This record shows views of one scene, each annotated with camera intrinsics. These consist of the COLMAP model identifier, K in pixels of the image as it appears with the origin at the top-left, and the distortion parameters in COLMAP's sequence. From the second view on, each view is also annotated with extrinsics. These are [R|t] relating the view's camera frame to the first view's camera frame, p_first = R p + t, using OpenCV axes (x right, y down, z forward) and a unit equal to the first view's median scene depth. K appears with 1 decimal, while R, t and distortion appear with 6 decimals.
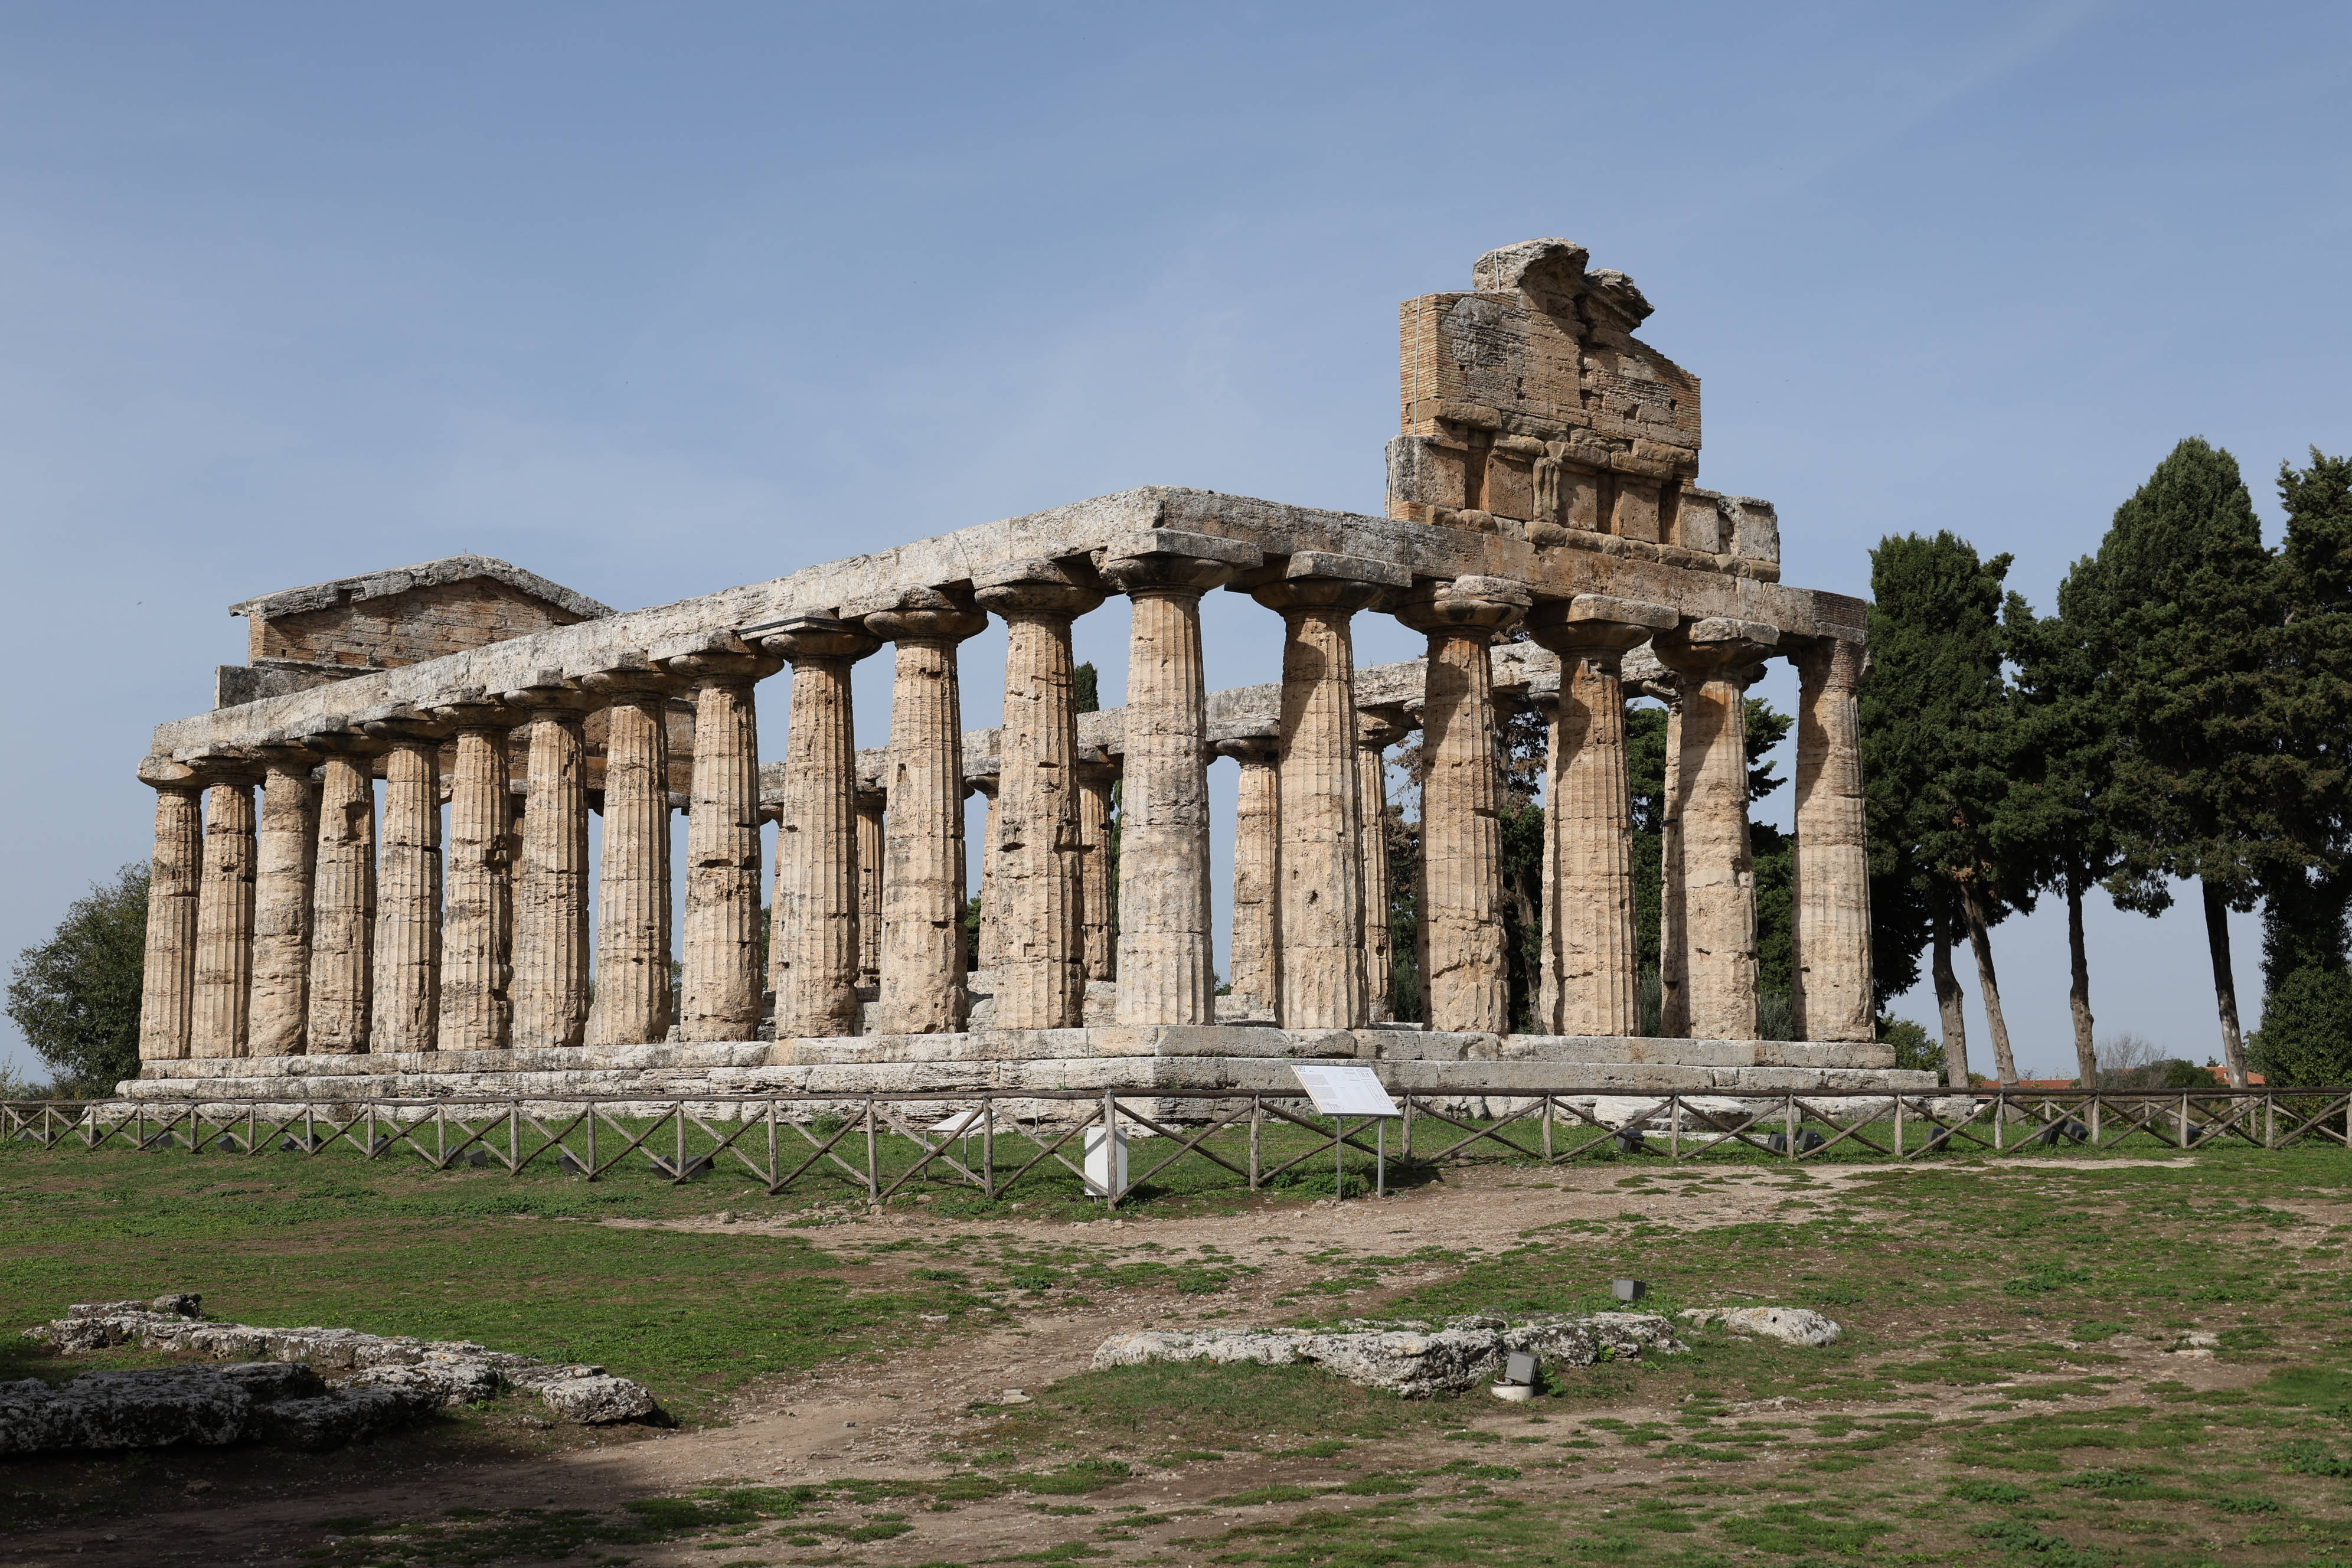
lens RADIAL K [[3361.7, 0, 1176.0], [0, 3361.7, 784.0], [0, 0, 1]] dist [-0.066228, -0.035341]
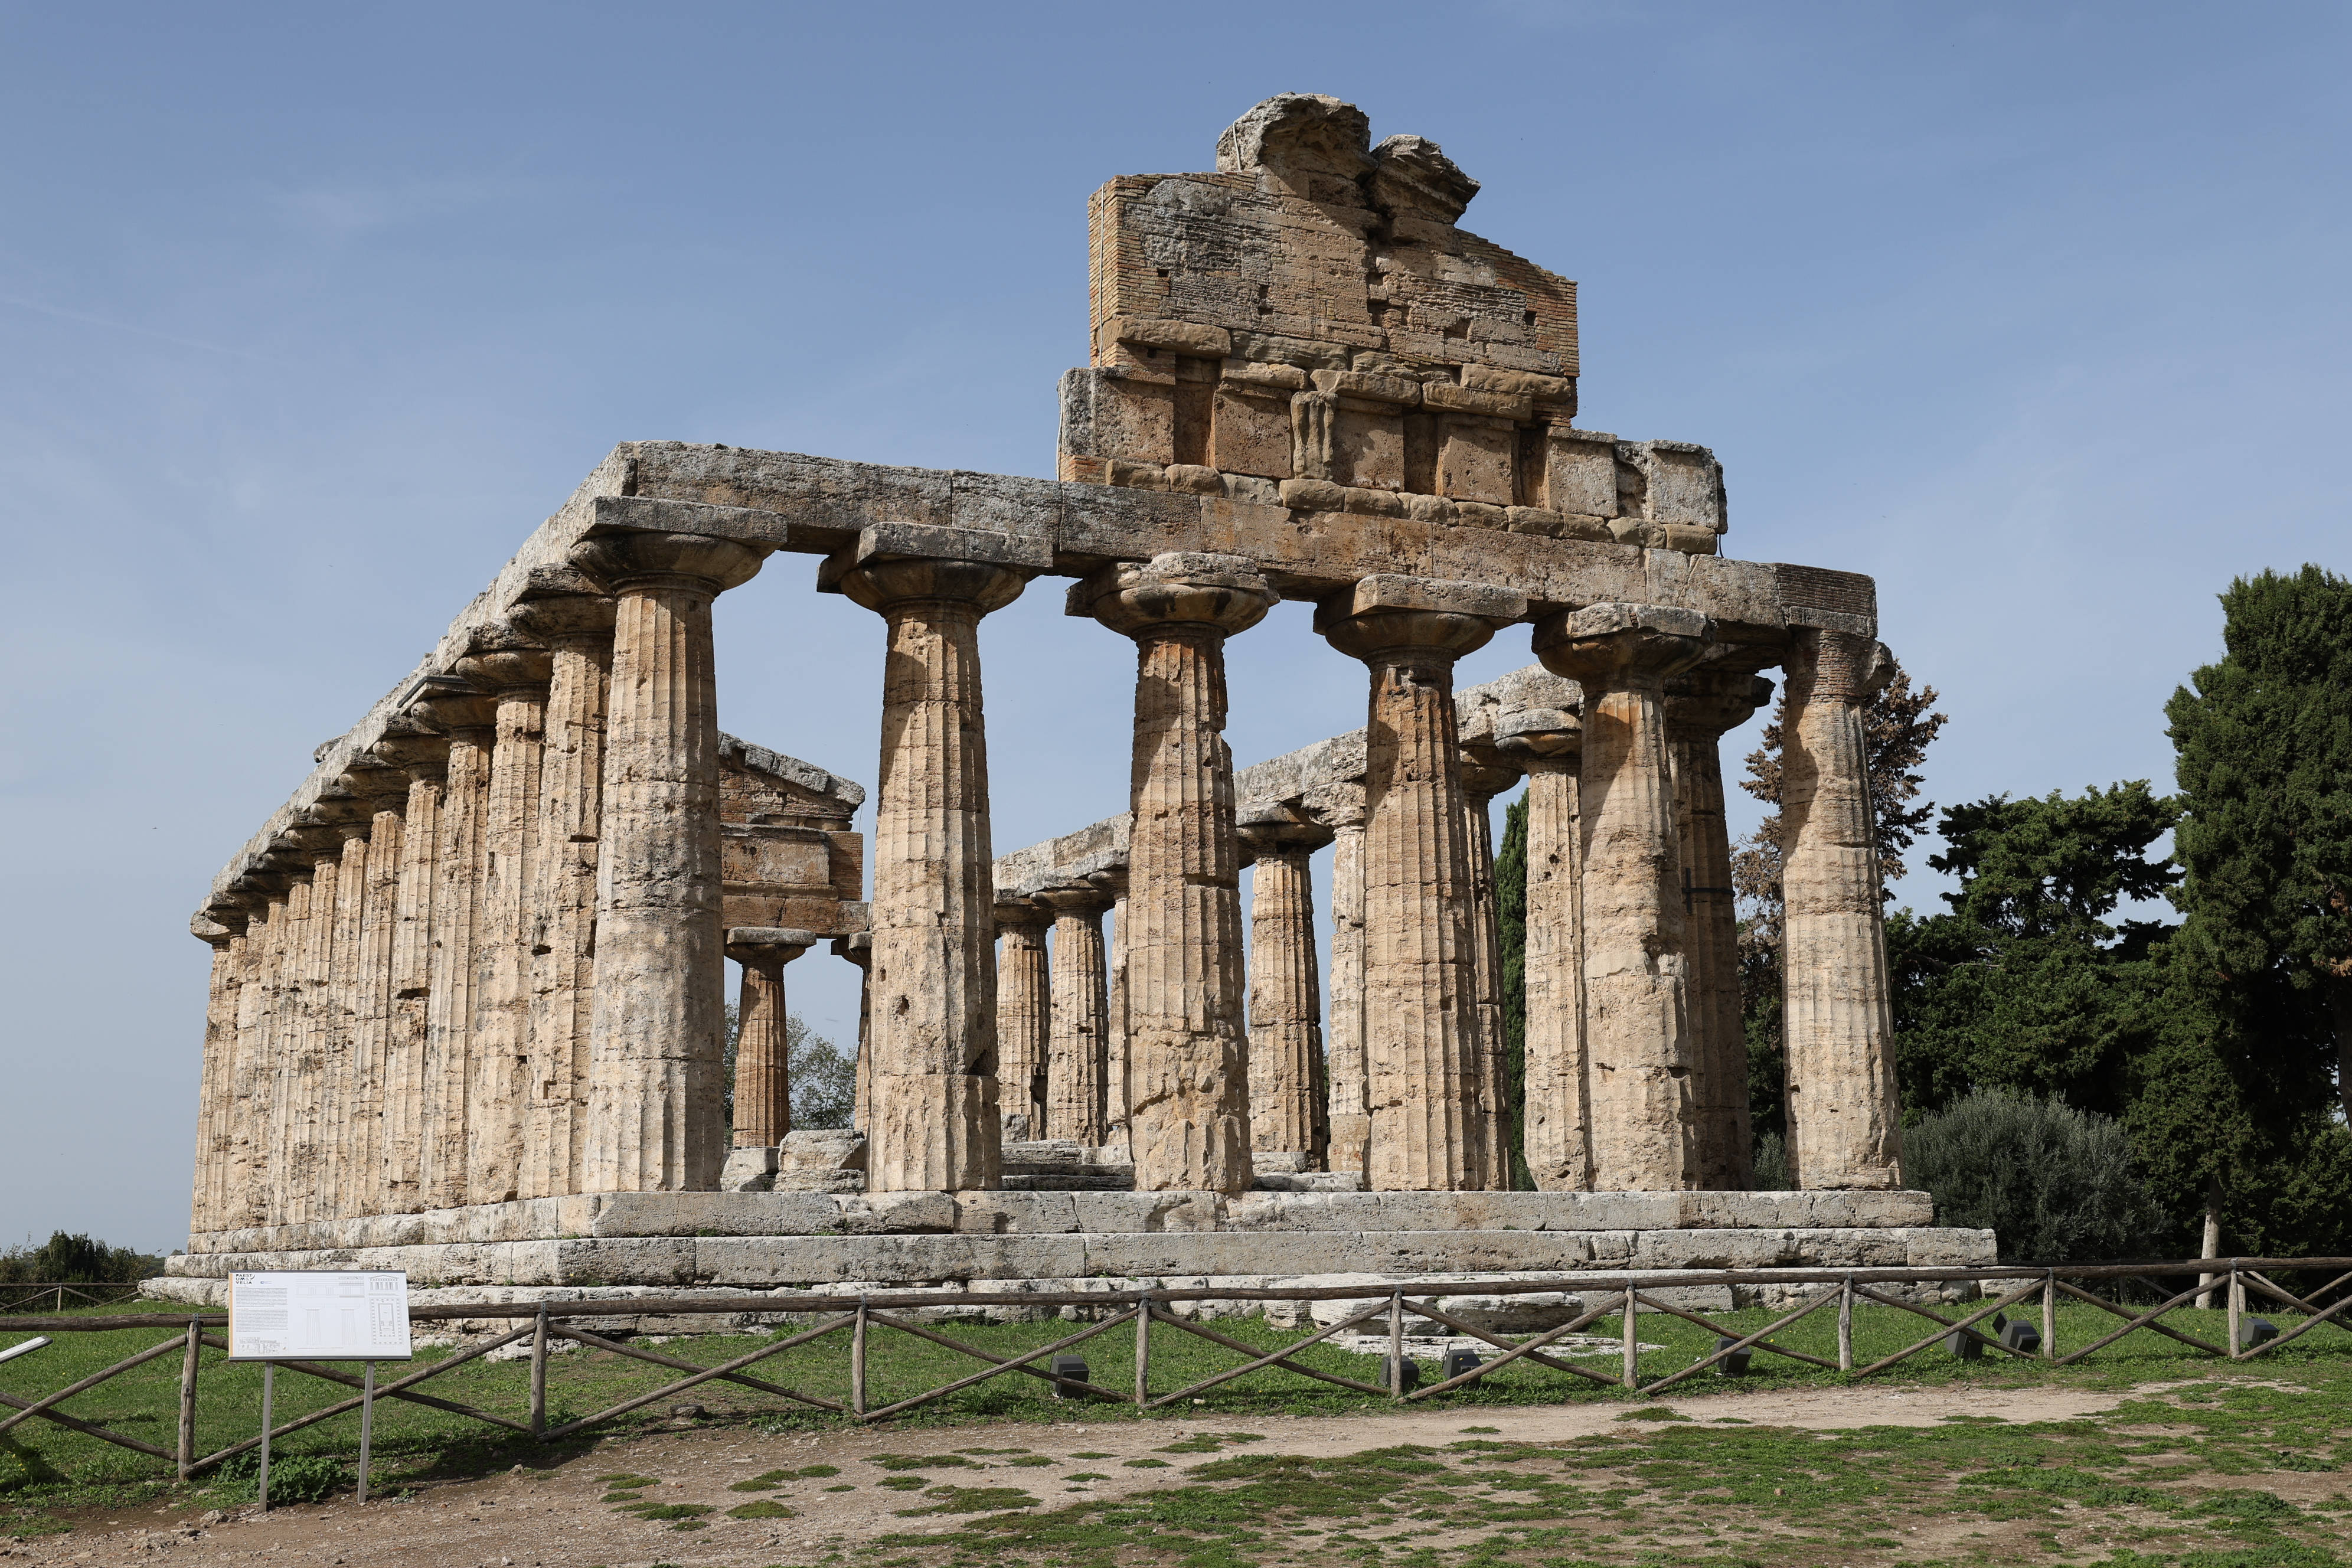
lens RADIAL K [[2921.8, 0, 1172.0], [0, 2921.8, 746.8], [0, 0, 1]] dist [-0.027446, -0.005118]
pose [[0.966391, -0.056373, -0.250820, 0.234201], [0.038699, 0.996444, -0.074850, 0.025587], [0.254148, 0.062627, 0.965136, 0.382926]]
